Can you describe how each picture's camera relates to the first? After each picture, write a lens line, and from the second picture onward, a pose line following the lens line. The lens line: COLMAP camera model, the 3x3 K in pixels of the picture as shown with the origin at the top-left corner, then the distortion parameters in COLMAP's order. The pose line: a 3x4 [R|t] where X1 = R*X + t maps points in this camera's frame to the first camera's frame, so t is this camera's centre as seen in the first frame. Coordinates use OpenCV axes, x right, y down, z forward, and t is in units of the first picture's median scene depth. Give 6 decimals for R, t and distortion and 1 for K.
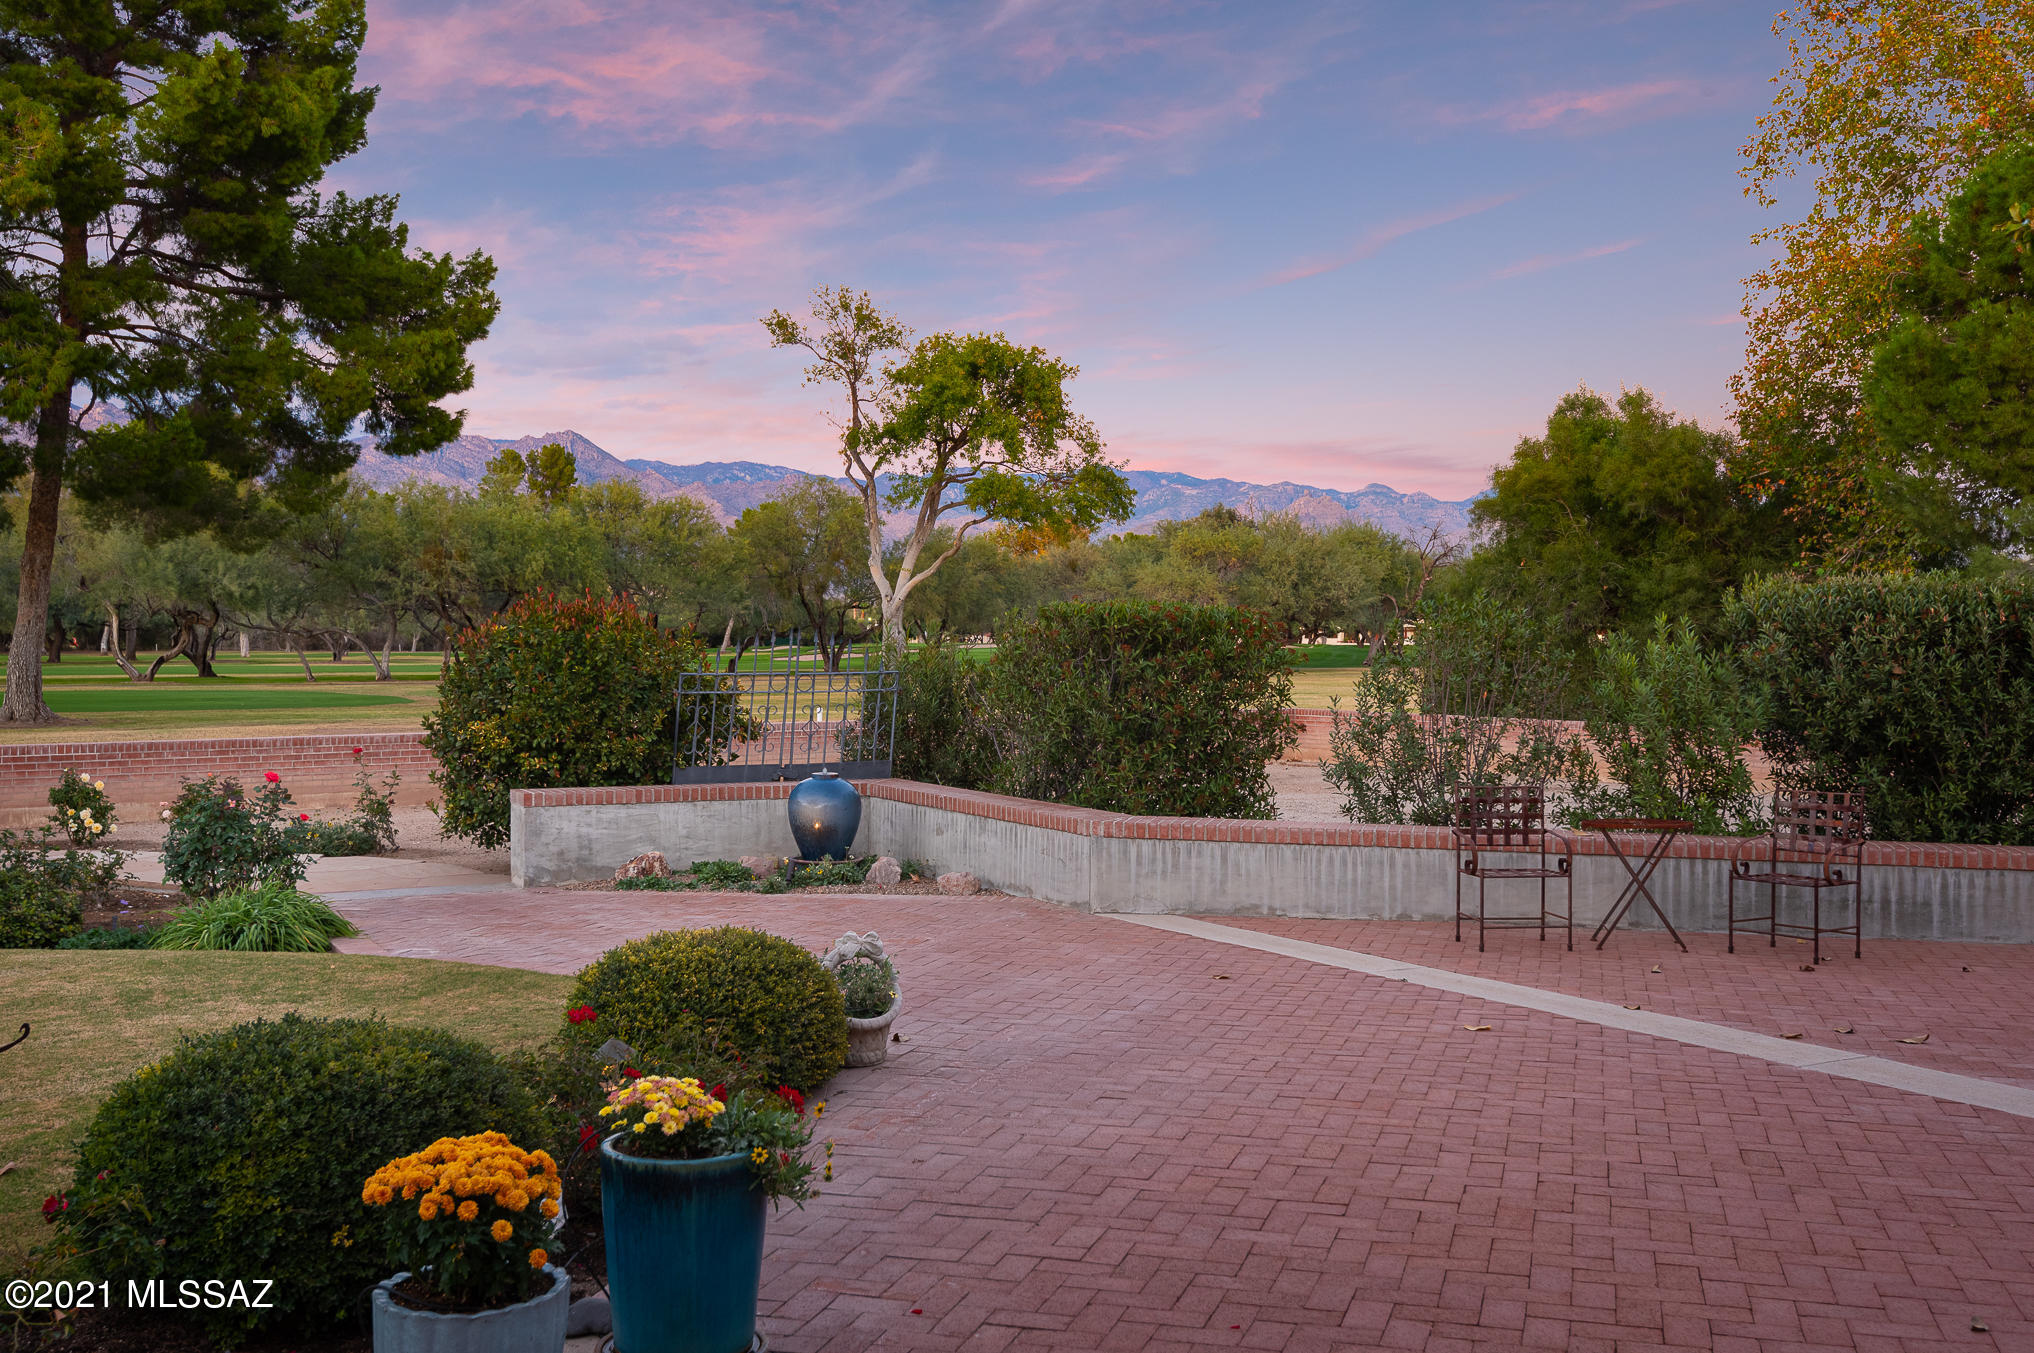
lens RADIAL K [[1902.8, 0, 1012.1], [0, 1902.8, 676.1], [0, 0, 1]] dist [0.008961, 0.000000]
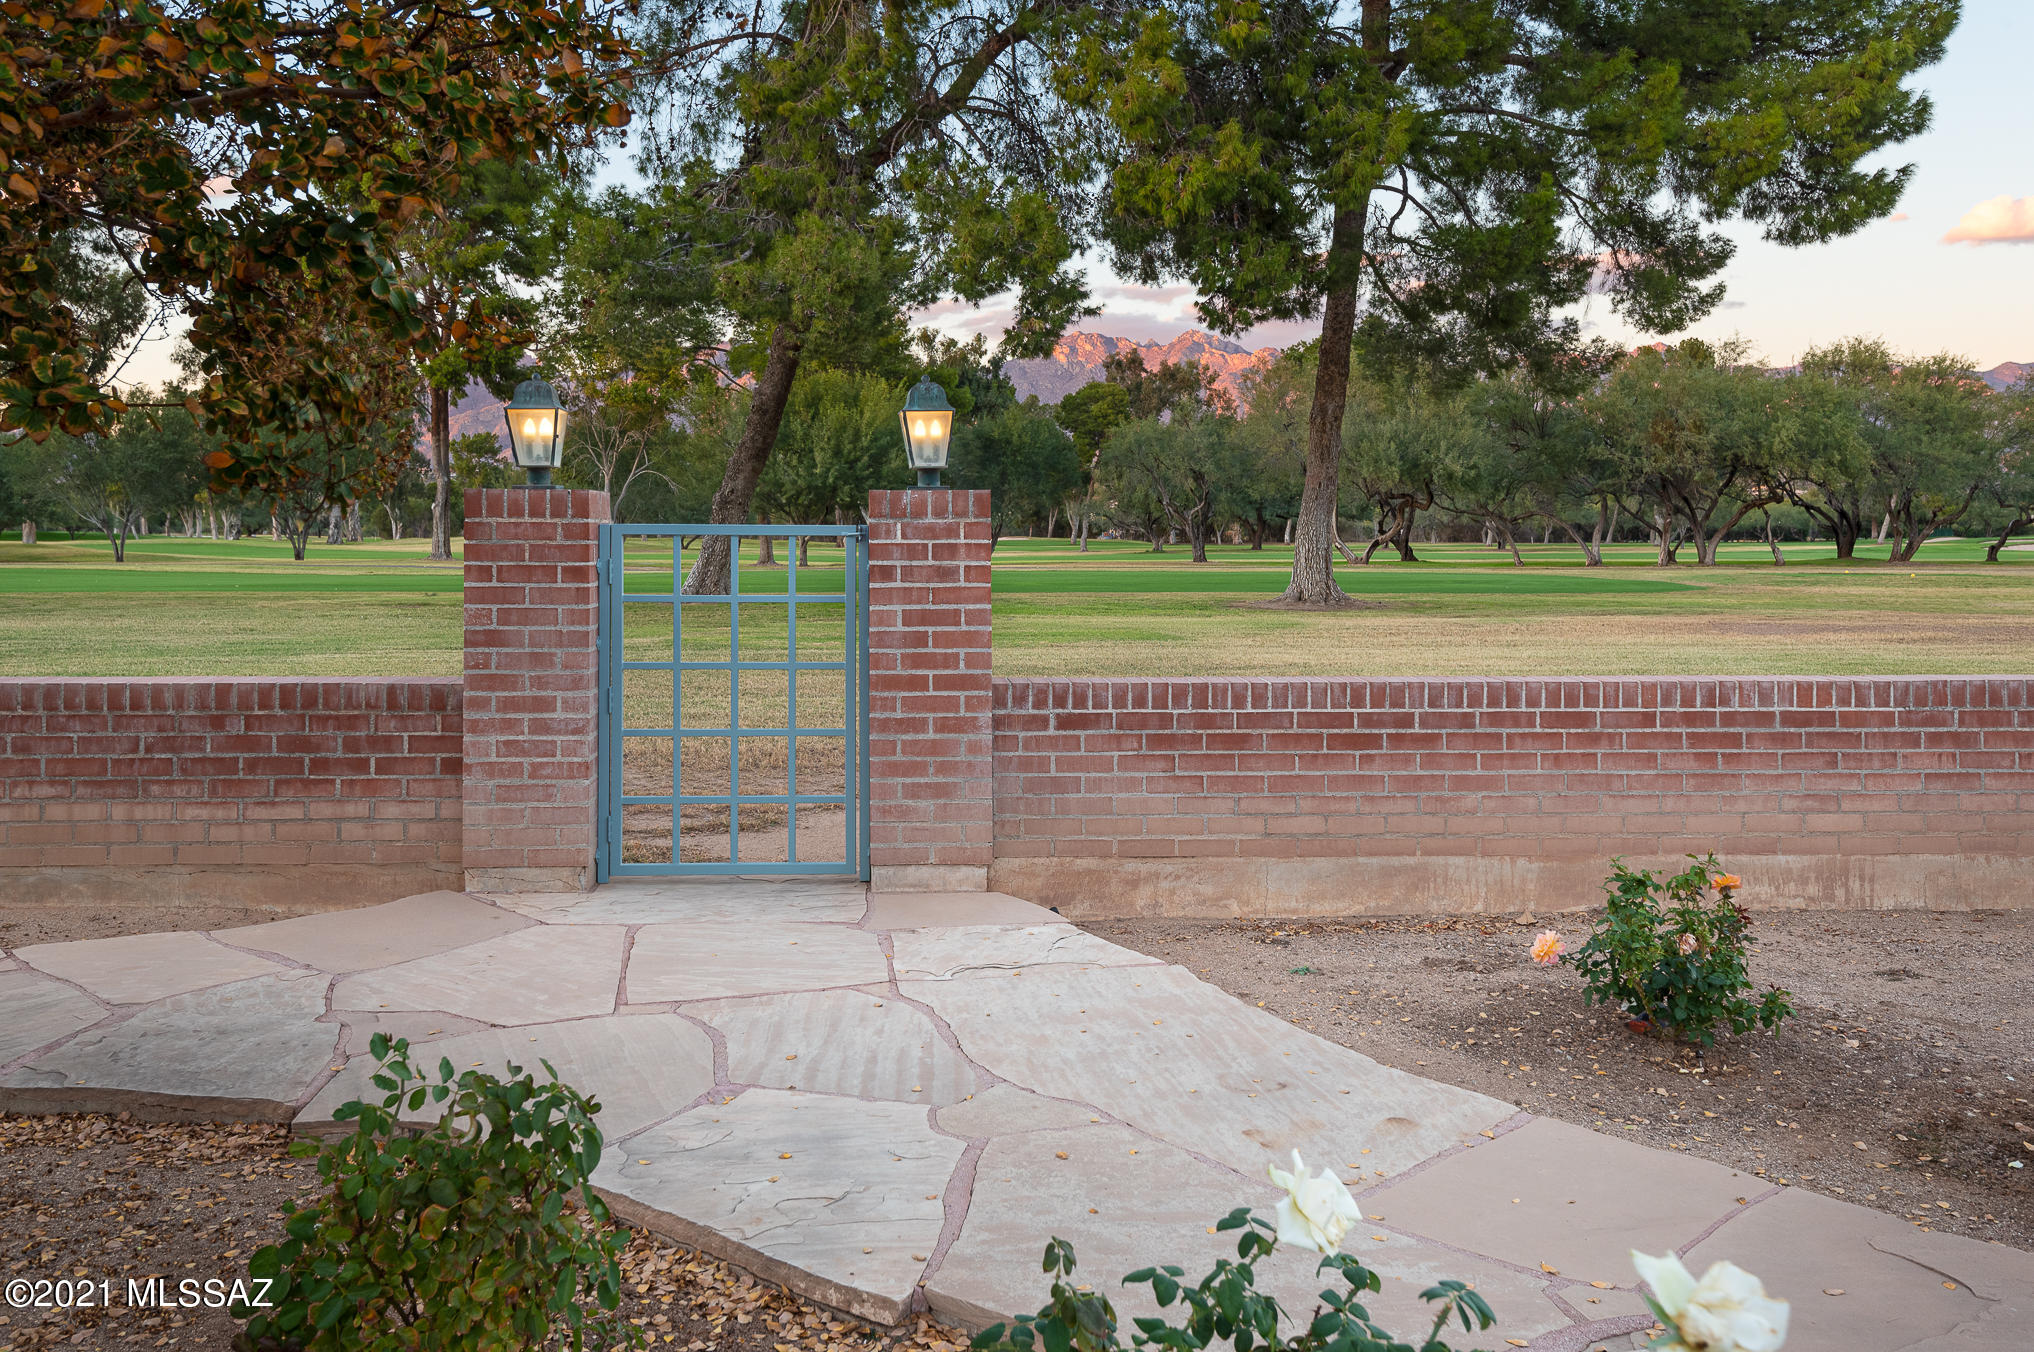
lens RADIAL K [[1653.1, 0, 1014.9], [0, 1653.1, 675.6], [0, 0, 1]] dist [0.001387, 0.000885]
pose [[0.829009, 0.046755, -0.557277, -0.449932], [-0.010551, 0.997629, 0.068005, 0.015226], [0.559135, -0.050497, 0.827537, 0.660530]]
